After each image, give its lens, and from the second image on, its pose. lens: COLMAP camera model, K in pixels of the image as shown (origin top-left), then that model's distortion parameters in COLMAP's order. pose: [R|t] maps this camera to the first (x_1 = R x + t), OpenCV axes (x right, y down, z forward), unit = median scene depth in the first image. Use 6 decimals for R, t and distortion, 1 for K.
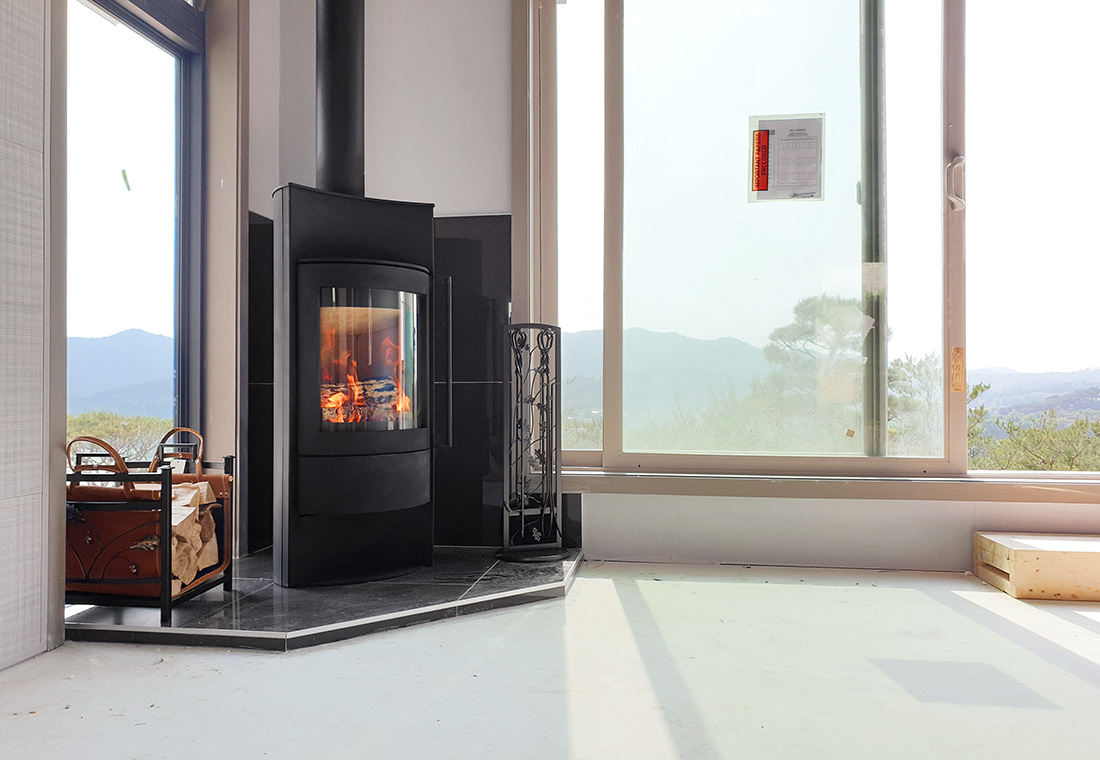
lens RADIAL K [[820.7, 0, 494.5], [0, 820.7, 377.3], [0, 0, 1]] dist [0.013999, -0.000824]
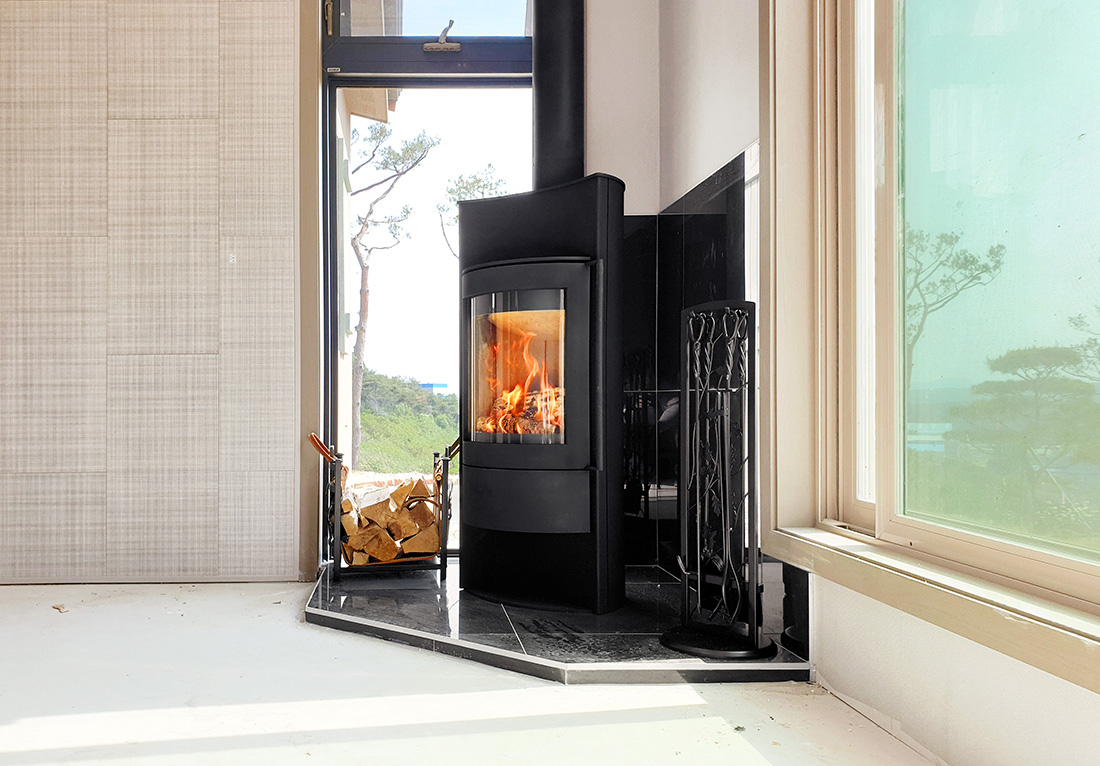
lens RADIAL K [[967.3, 0, 510.1], [0, 967.3, 384.7], [0, 0, 1]] dist [0.042503, 0.010065]
pose [[0.251888, -0.010180, -0.967703, 0.862278], [0.014564, 0.999871, -0.006727, 0.005315], [0.967647, -0.012400, 0.252004, 0.686625]]
